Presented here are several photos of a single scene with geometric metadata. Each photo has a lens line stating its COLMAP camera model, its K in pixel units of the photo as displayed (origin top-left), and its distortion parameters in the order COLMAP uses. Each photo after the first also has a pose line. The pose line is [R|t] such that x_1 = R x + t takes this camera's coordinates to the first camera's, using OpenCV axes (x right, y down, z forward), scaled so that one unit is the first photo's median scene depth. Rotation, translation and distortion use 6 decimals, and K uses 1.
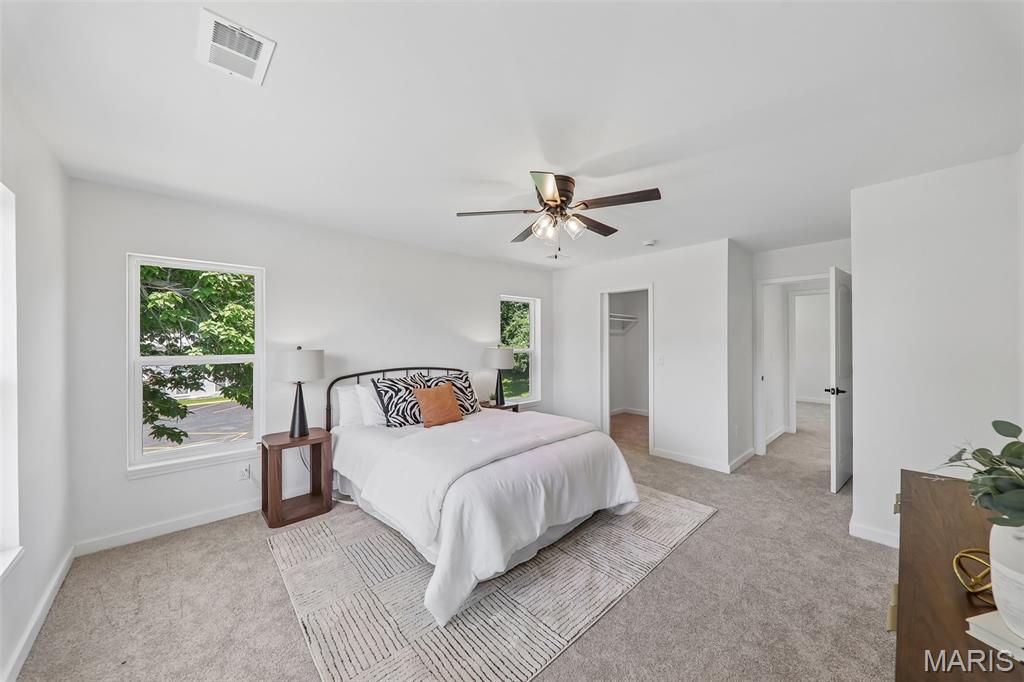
lens RADIAL K [[357.3, 0, 513.0], [0, 357.3, 343.1], [0, 0, 1]] dist [-0.000123, 0.000026]
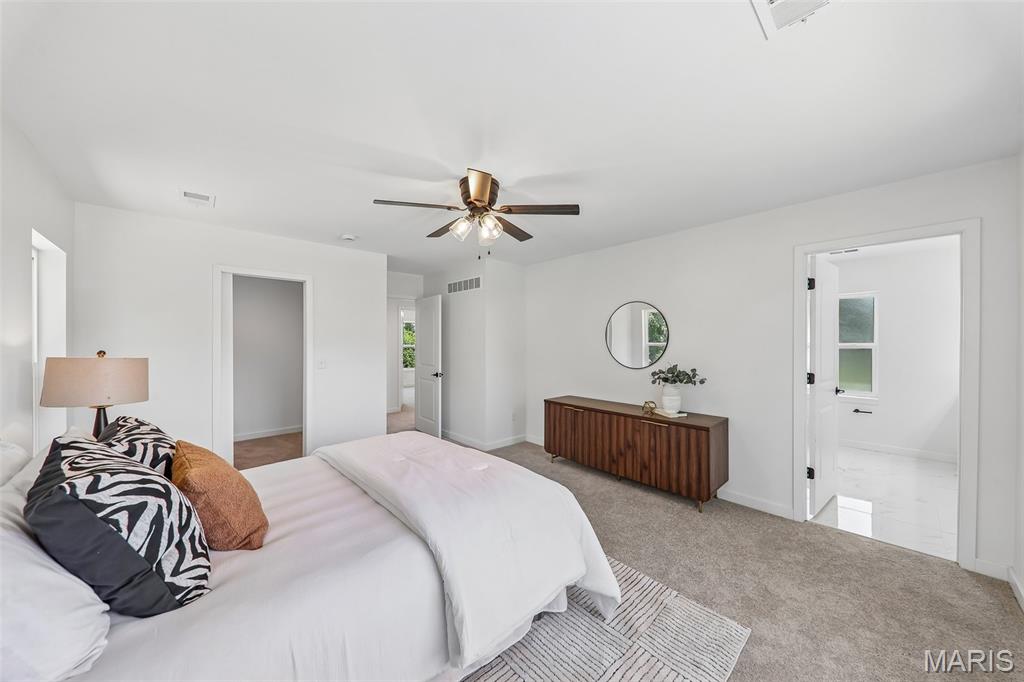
lens RADIAL K [[357.3, 0, 513.0], [0, 357.3, 343.1], [0, 0, 1]] dist [-0.000123, 0.000026]
pose [[-0.000147, -0.000978, 1.000000, -0.658562], [-0.000026, 1.000000, 0.000978, -0.005438], [-1.000000, -0.000026, -0.000147, 0.679127]]
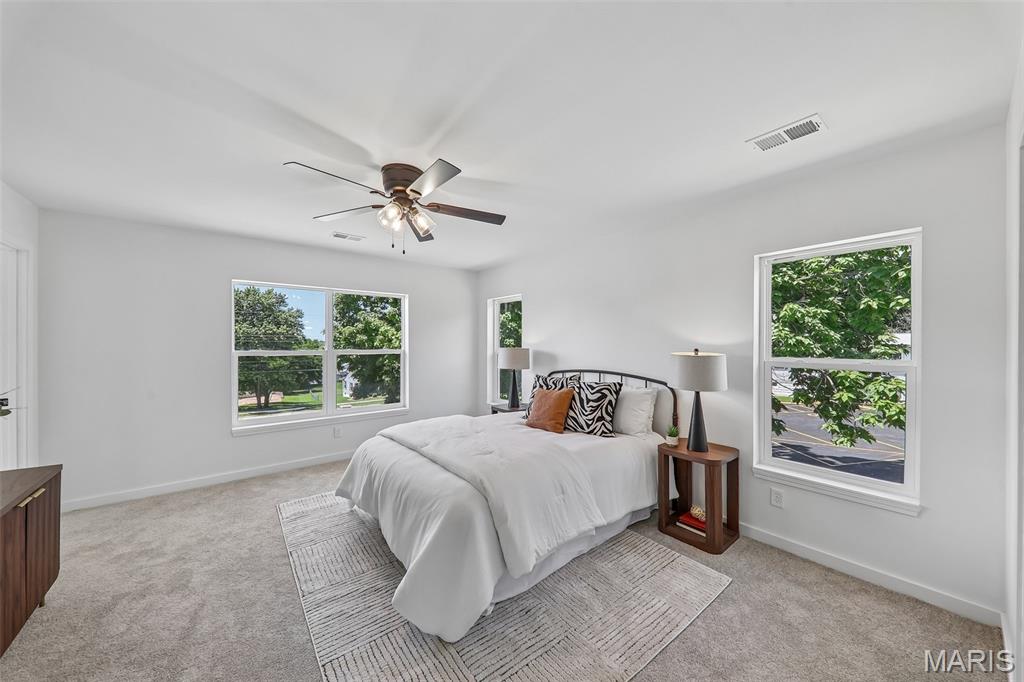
lens RADIAL K [[357.3, 0, 513.0], [0, 357.3, 343.1], [0, 0, 1]] dist [-0.000123, 0.000026]
pose [[-0.066940, 0.000710, -0.997757, 0.675586], [0.001105, 0.999999, 0.000638, -0.002638], [0.997756, -0.001060, -0.066941, 0.888501]]
